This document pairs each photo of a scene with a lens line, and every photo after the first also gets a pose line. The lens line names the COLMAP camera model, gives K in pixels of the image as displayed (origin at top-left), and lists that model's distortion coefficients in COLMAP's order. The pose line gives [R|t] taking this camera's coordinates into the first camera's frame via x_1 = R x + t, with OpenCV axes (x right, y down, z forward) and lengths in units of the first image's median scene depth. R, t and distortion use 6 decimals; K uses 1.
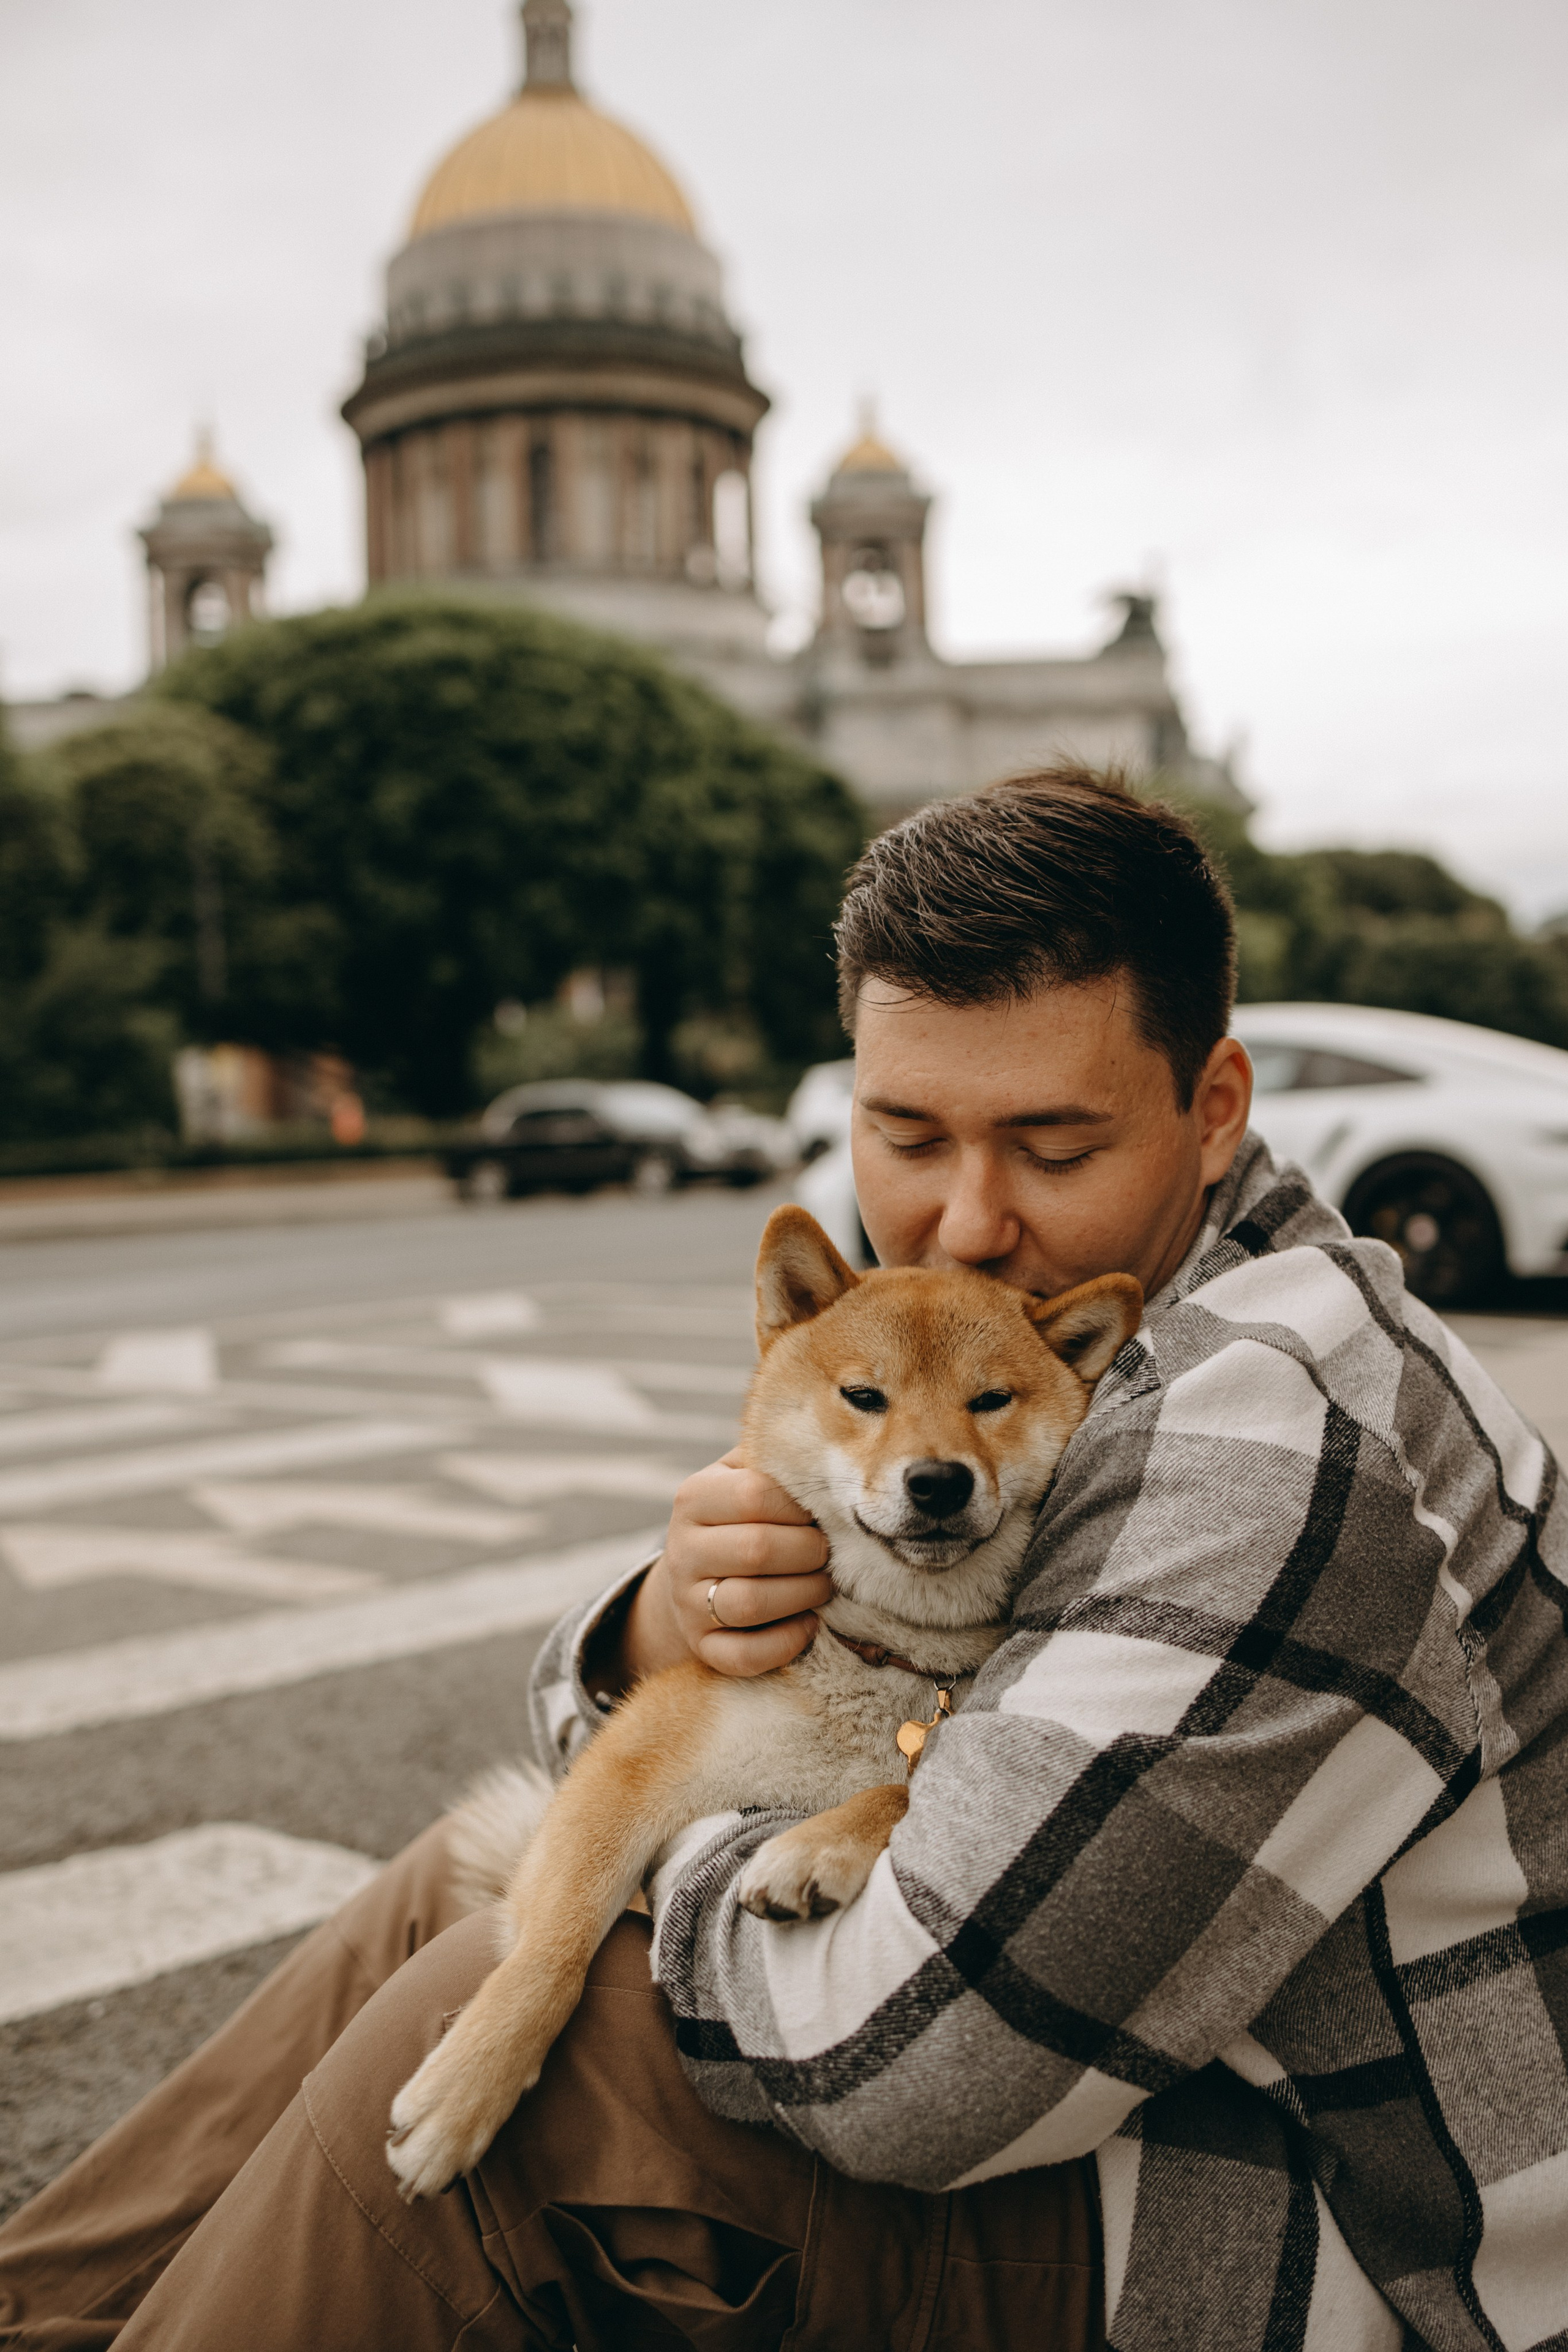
lens RADIAL K [[2543.5, 0, 714.6], [0, 2543.5, 1171.6], [0, 0, 1]] dist [-0.056677, -0.000629]
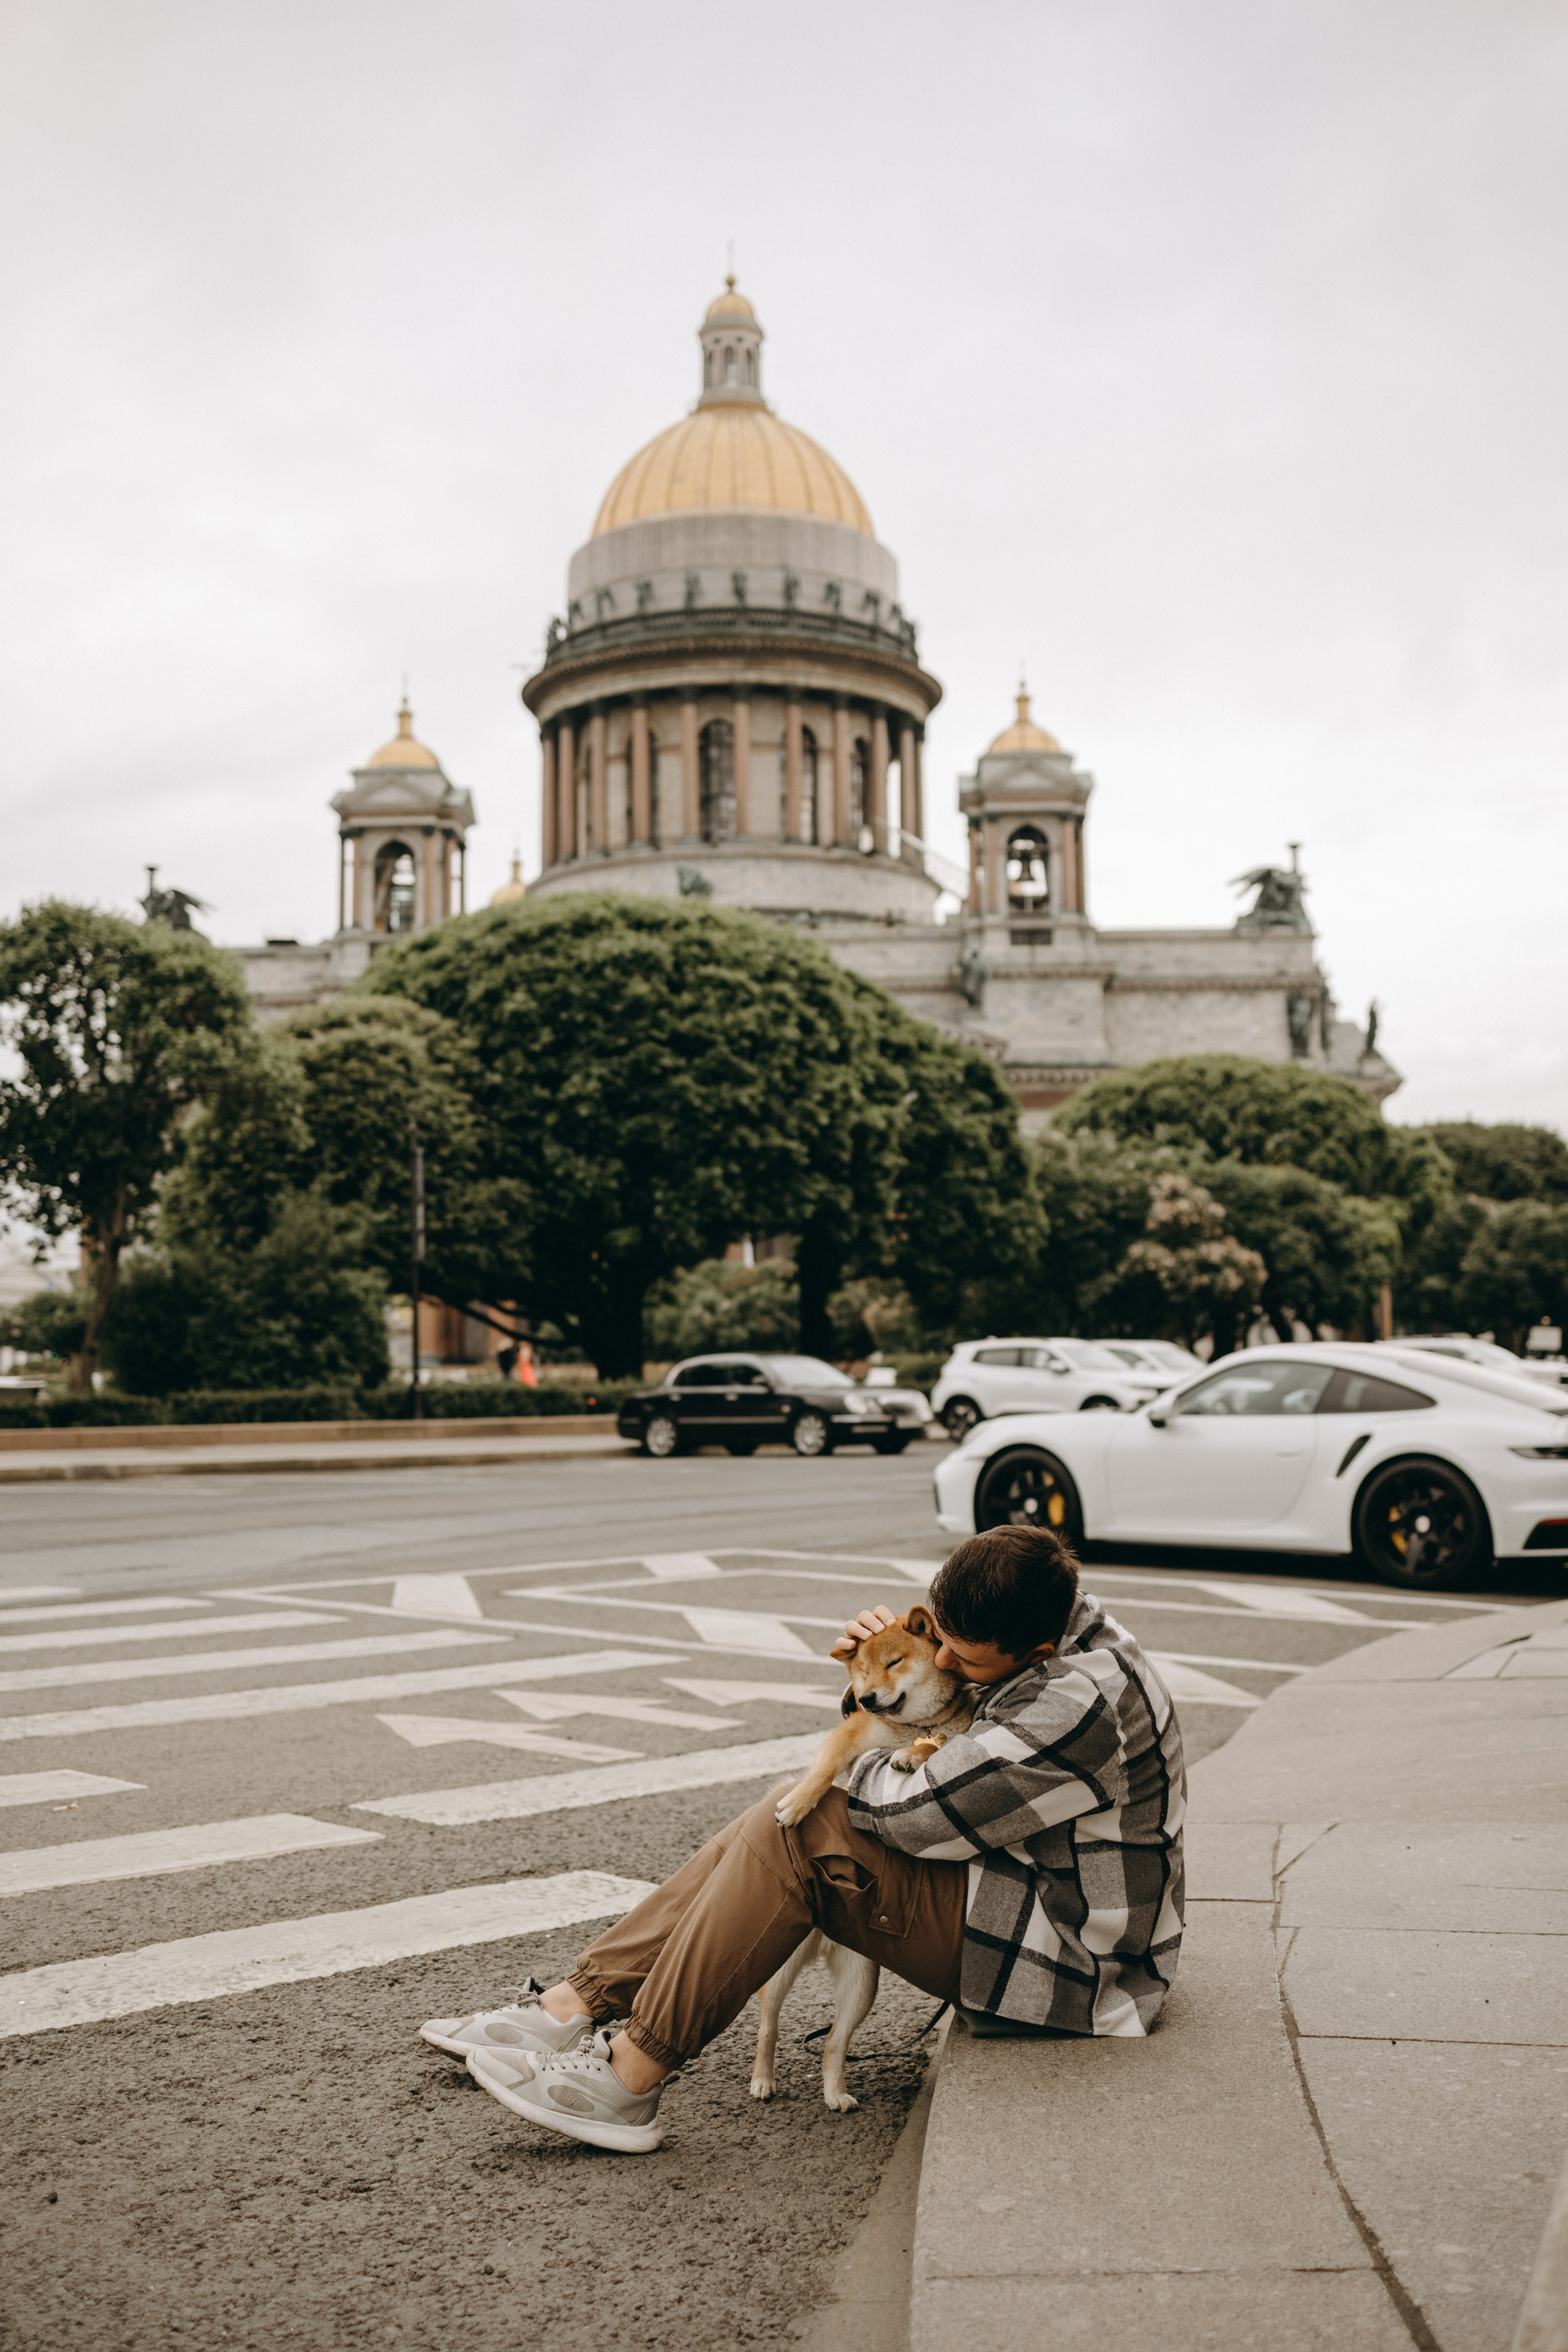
lens RADIAL K [[2507.3, 0, 752.3], [0, 2507.3, 1129.6], [0, 0, 1]] dist [-0.089261, 0.032464]
pose [[0.998636, 0.021857, -0.047420, 0.000030], [-0.026992, 0.993508, -0.110511, -0.008344], [0.044697, 0.111640, 0.992743, -0.091797]]
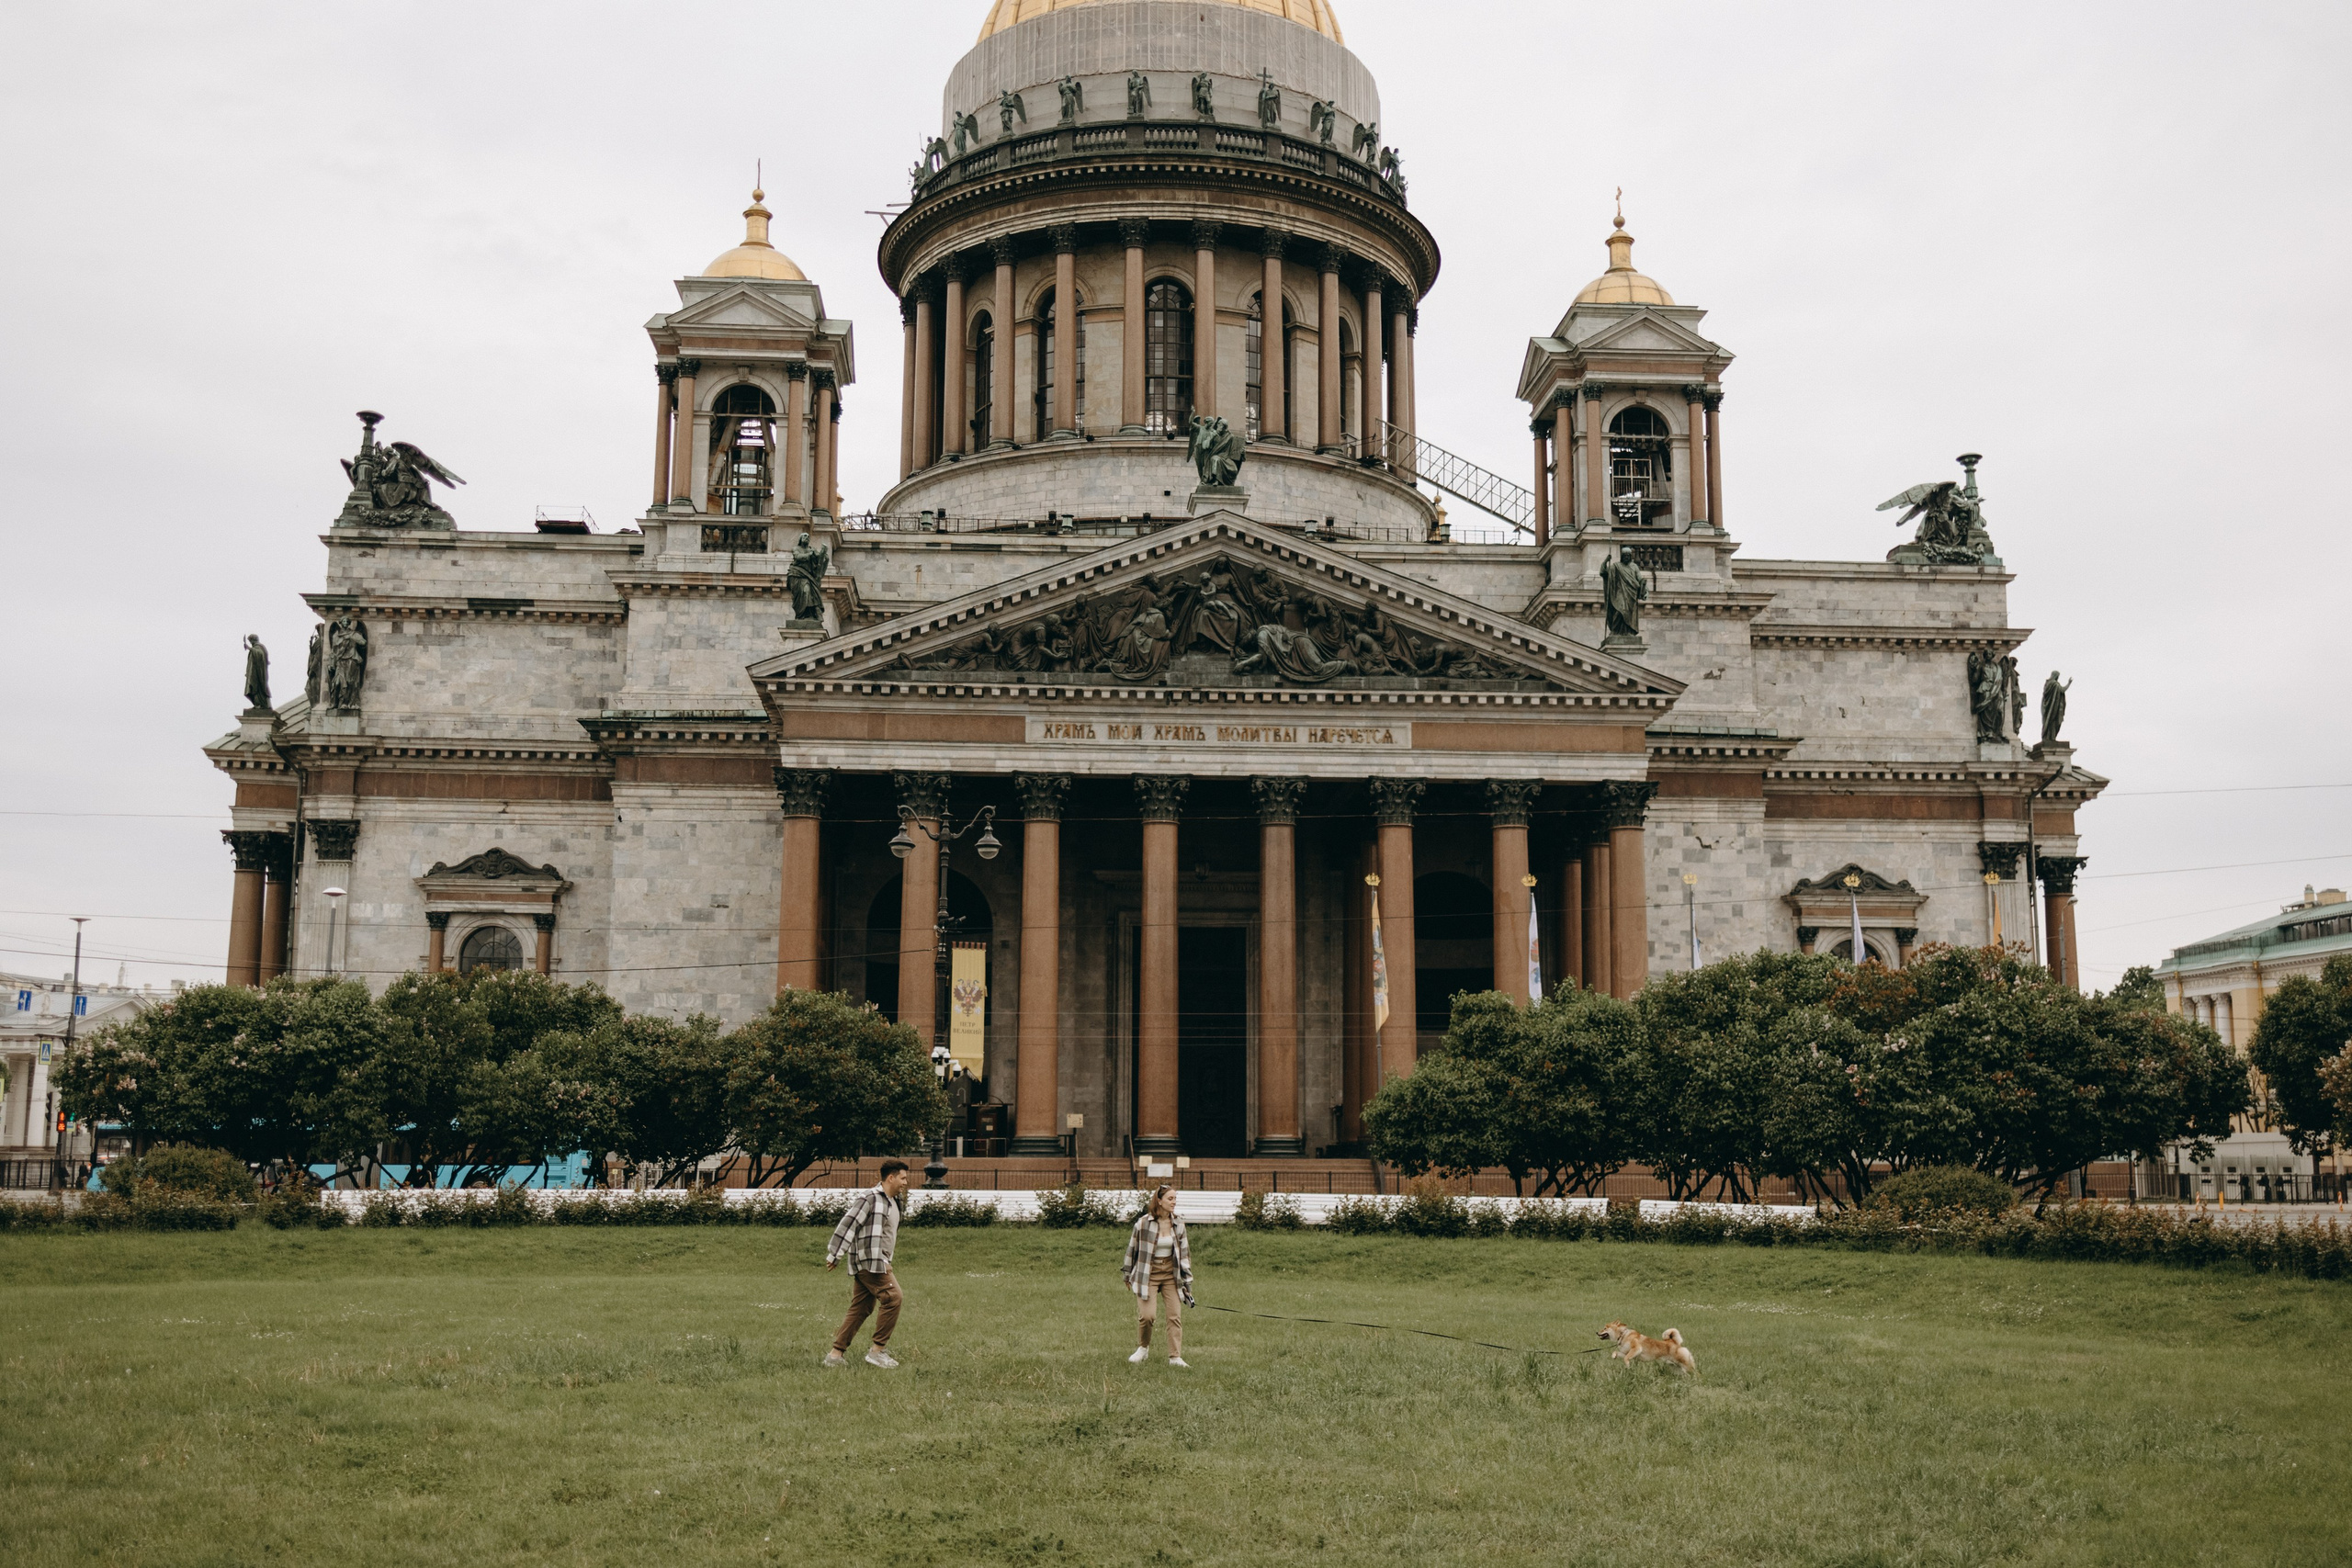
lens RADIAL K [[1766.2, 0, 896.8], [0, 1766.2, 873.8], [0, 0, 1]] dist [-0.001947, 0.000283]
pose [[0.996615, 0.048777, 0.066175, -0.612583], [-0.036816, 0.984540, -0.171250, -0.033034], [-0.073505, 0.168234, 0.983003, 1.698229]]
